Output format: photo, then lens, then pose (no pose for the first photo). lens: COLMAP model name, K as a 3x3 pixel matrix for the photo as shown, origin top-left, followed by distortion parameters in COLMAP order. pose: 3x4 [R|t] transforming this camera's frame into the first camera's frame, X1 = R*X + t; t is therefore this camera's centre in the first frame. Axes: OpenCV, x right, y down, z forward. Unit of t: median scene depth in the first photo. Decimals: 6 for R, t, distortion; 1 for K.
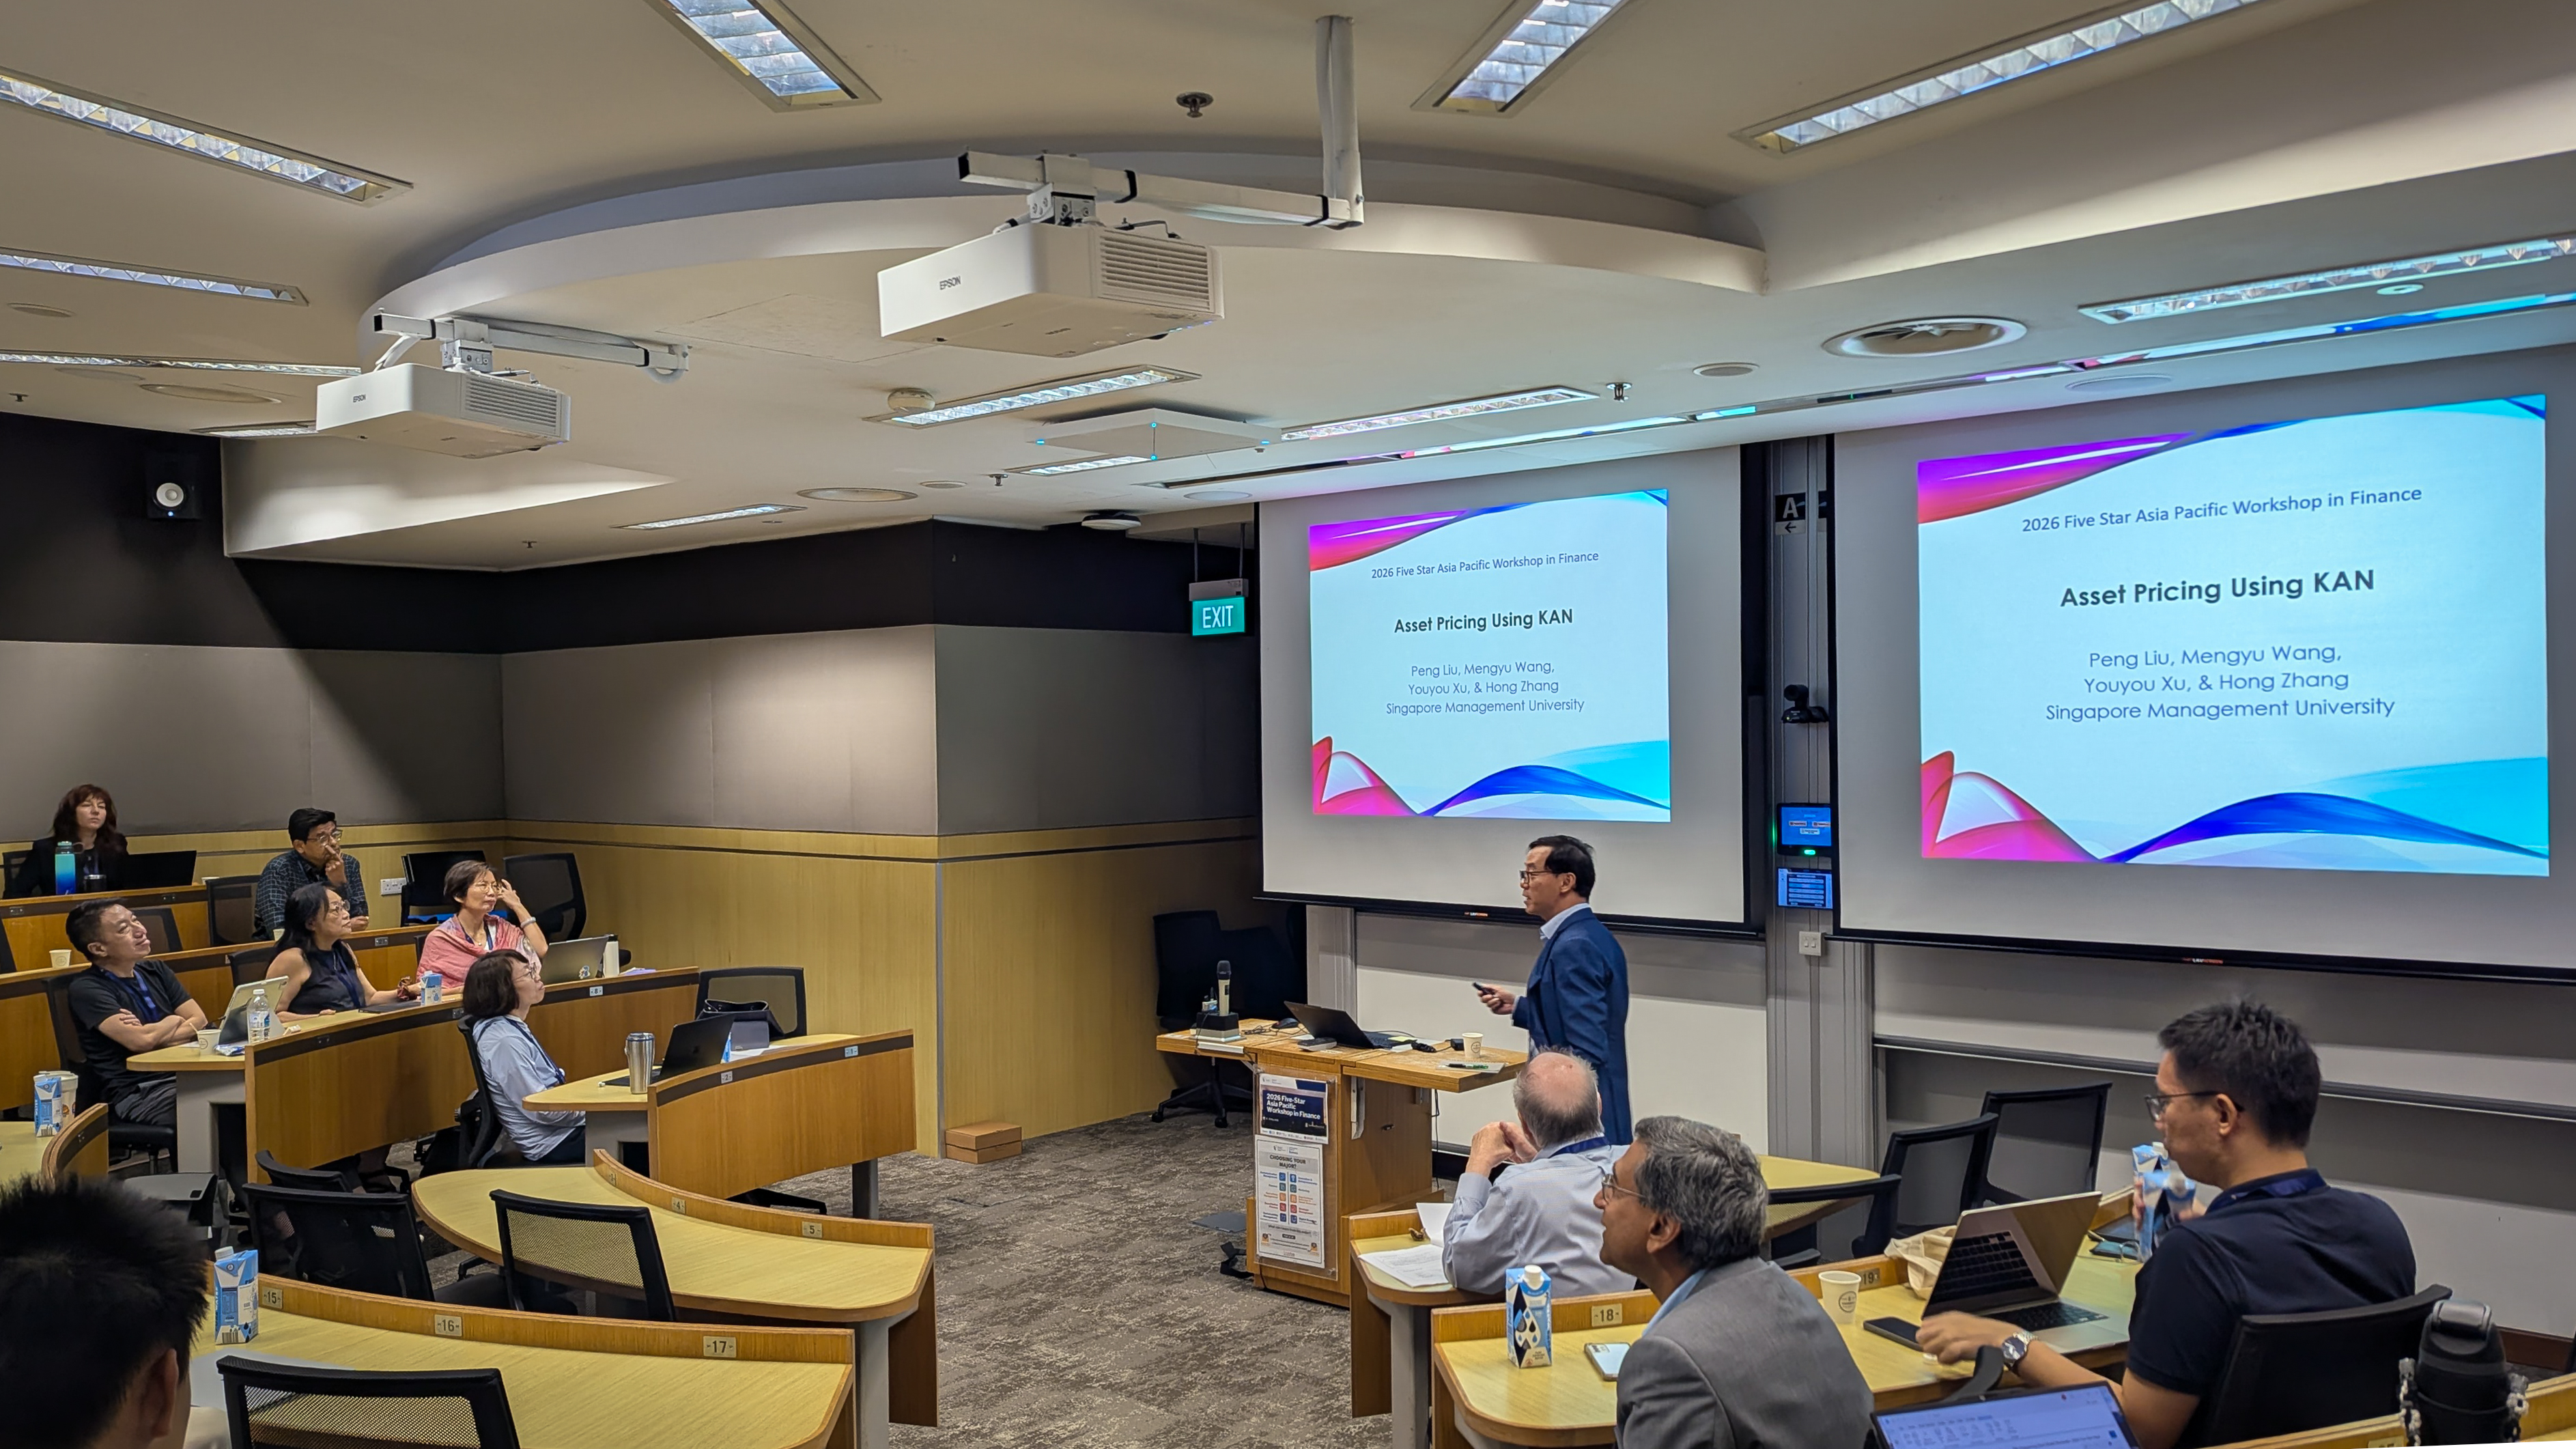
lens RADIAL K [[1921.1, 0, 1253.9], [0, 1921.1, 768.4], [0, 0, 1]] dist [0.075999, -0.068655]
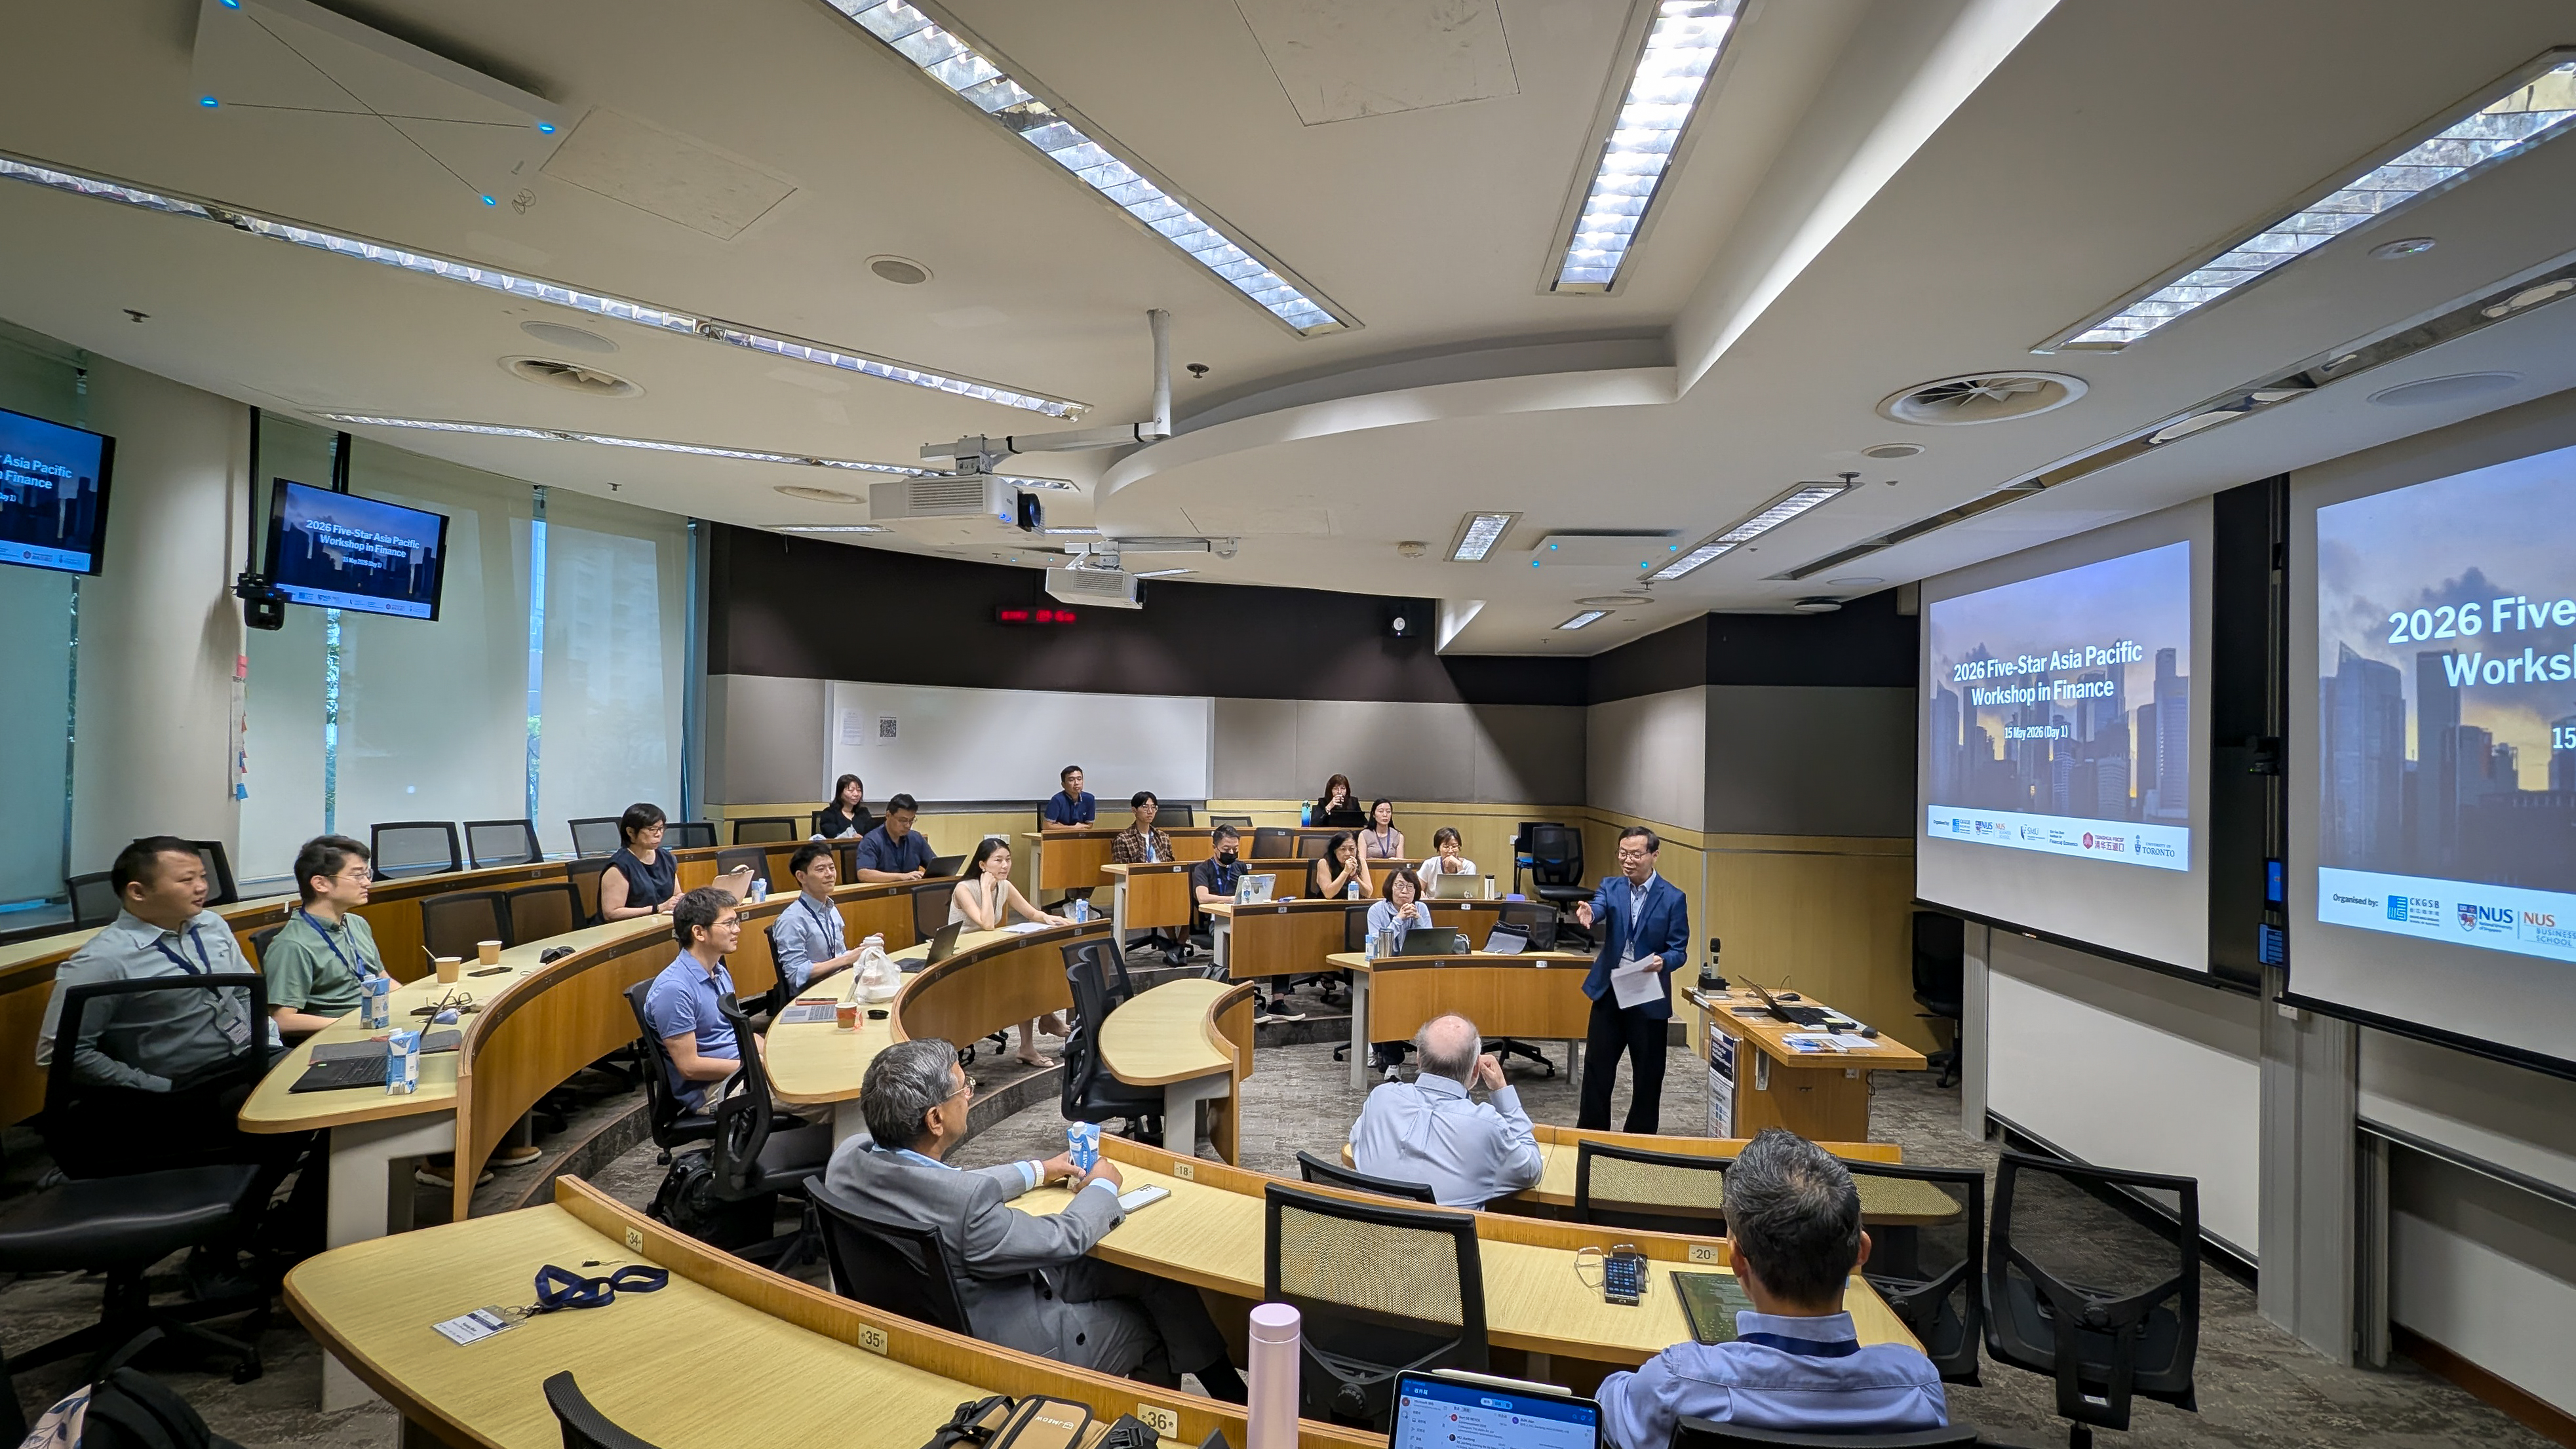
lens RADIAL K [[1236.5, 0, 1291.0], [0, 1236.5, 732.4], [0, 0, 1]] dist [0.016709, -0.014425]
pose [[0.635355, 0.014026, -0.772093, 0.454636], [-0.042209, 0.998971, -0.016586, -0.014054], [0.771066, 0.043127, 0.635293, 0.226742]]
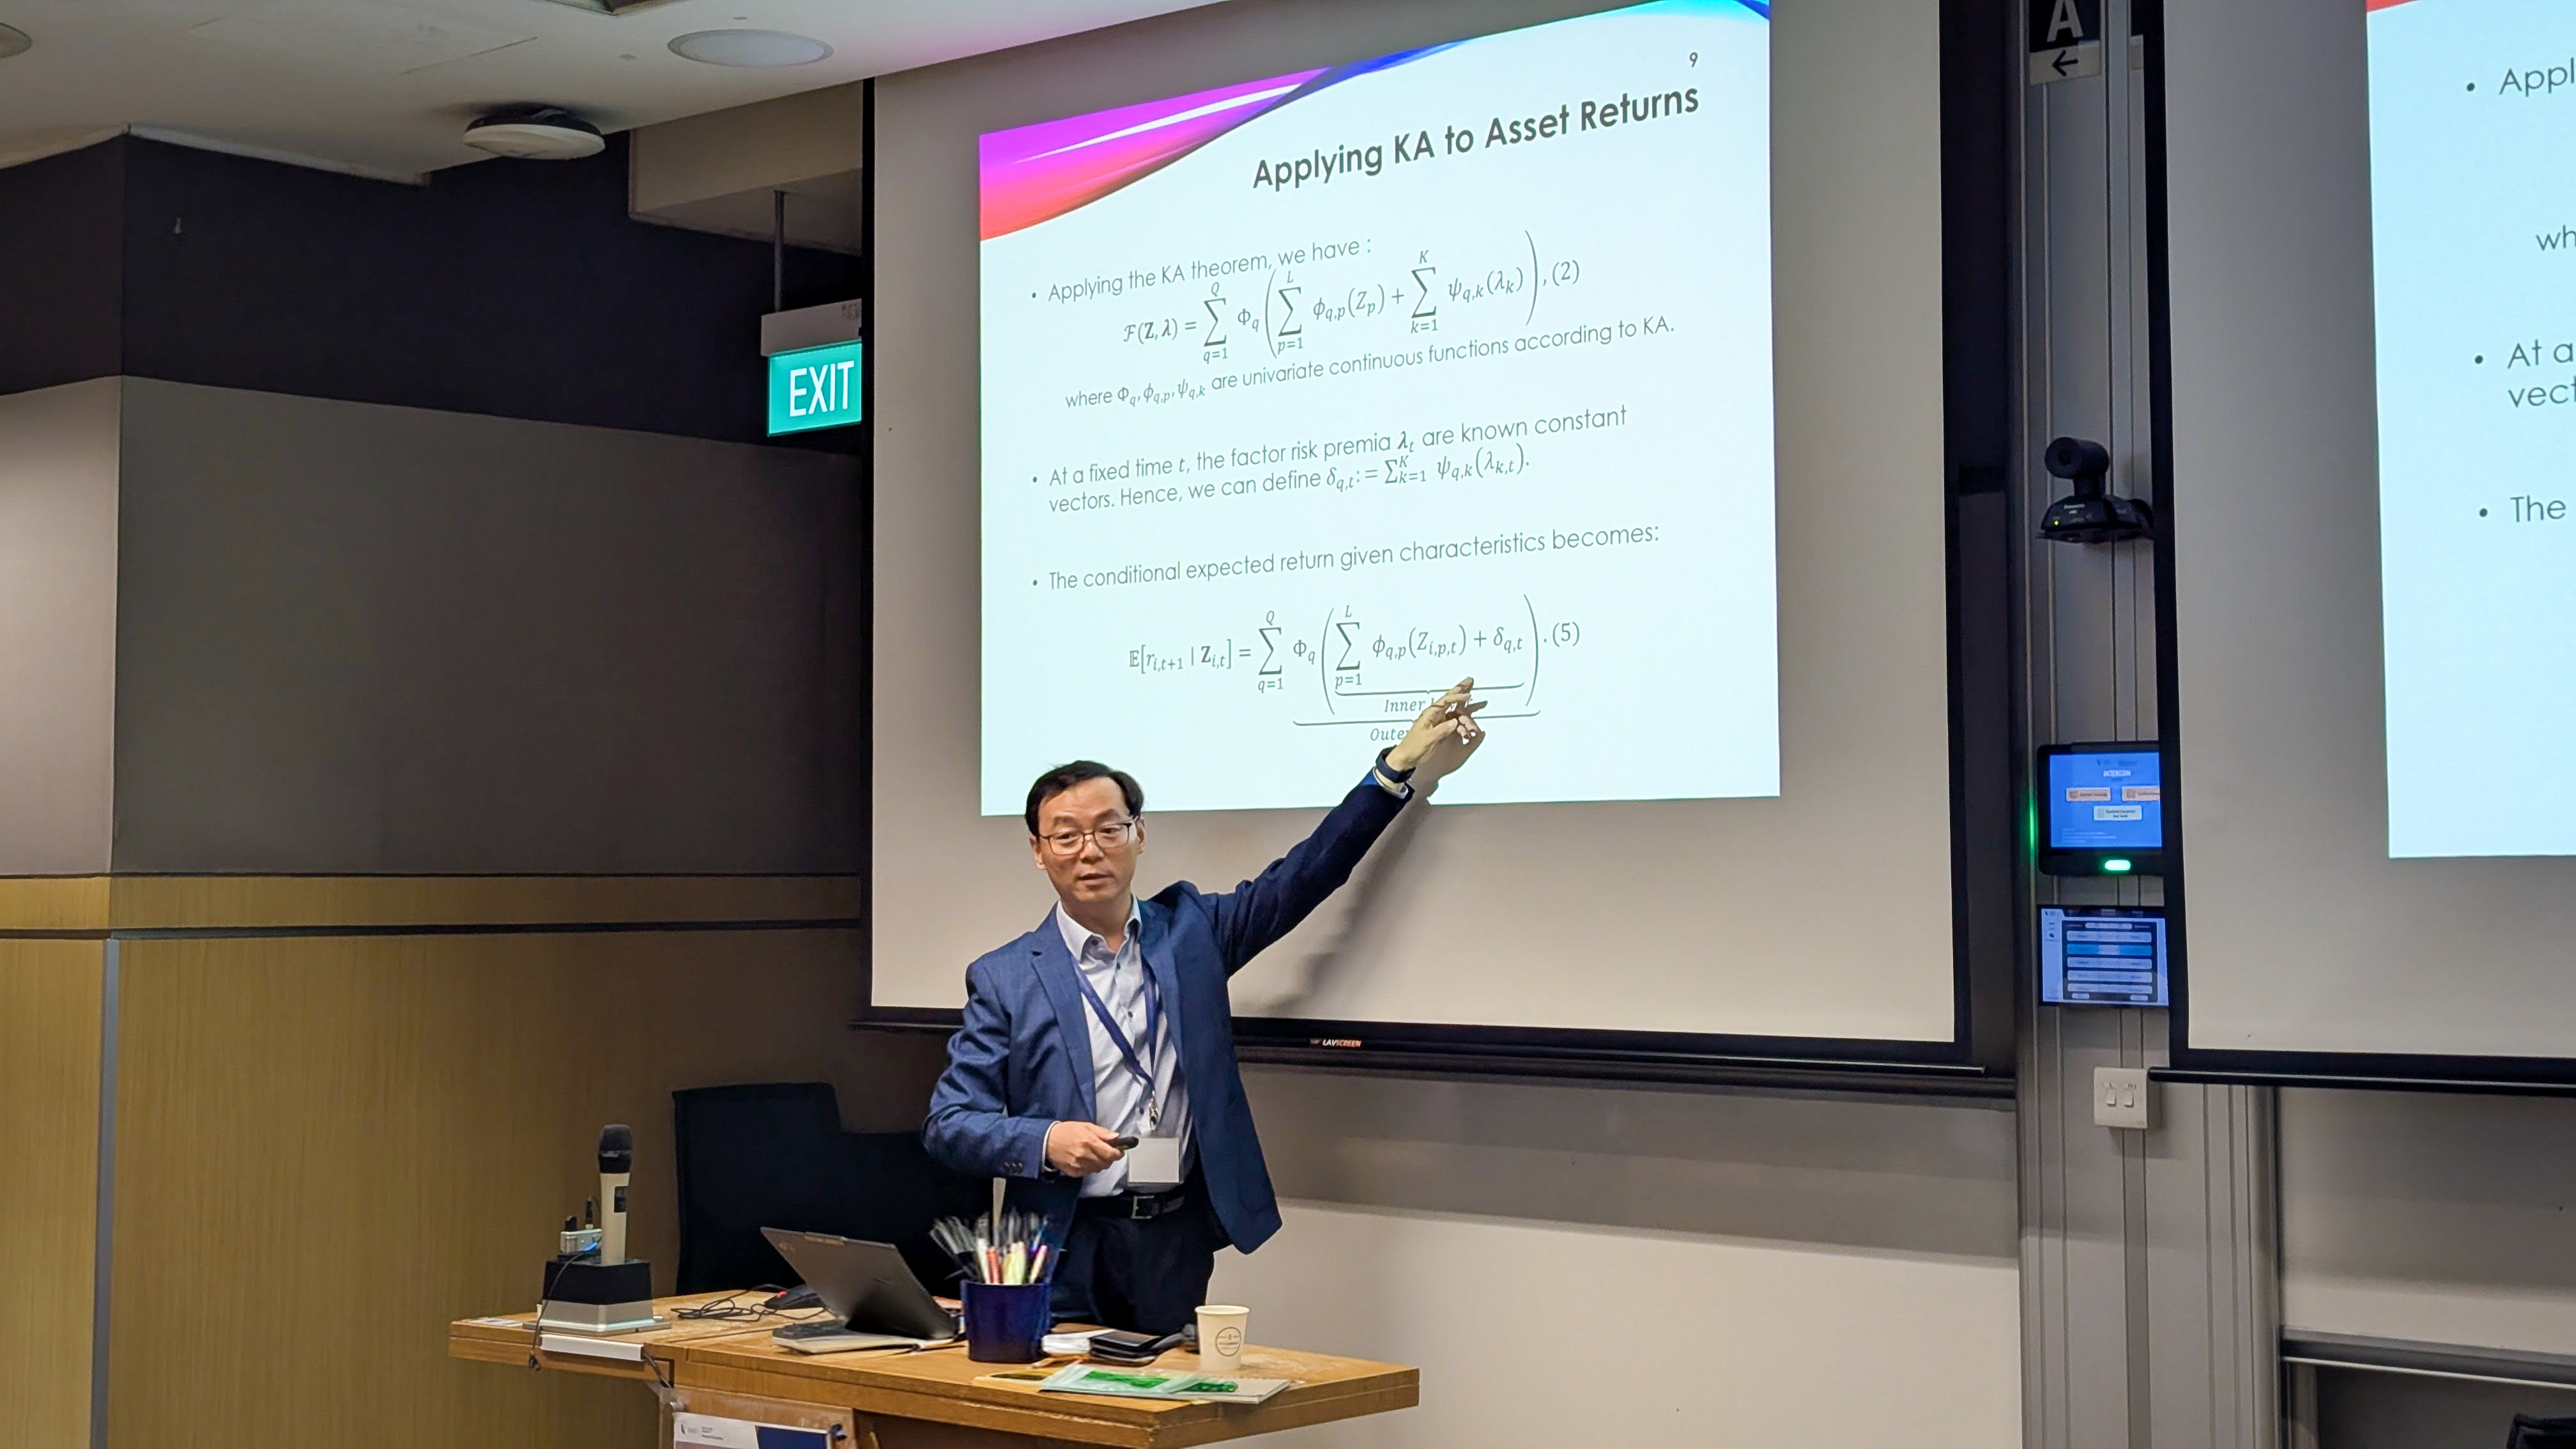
lens RADIAL K [[3673.3, 0, 1286.9], [0, 3673.3, 663.2], [0, 0, 1]] dist [0.023895, 0.009120]
pose [[0.999946, 0.009973, 0.002972, 0.116612], [-0.009714, 0.996974, -0.077121, 0.063024], [-0.003732, 0.077088, 0.997017, 0.249175]]
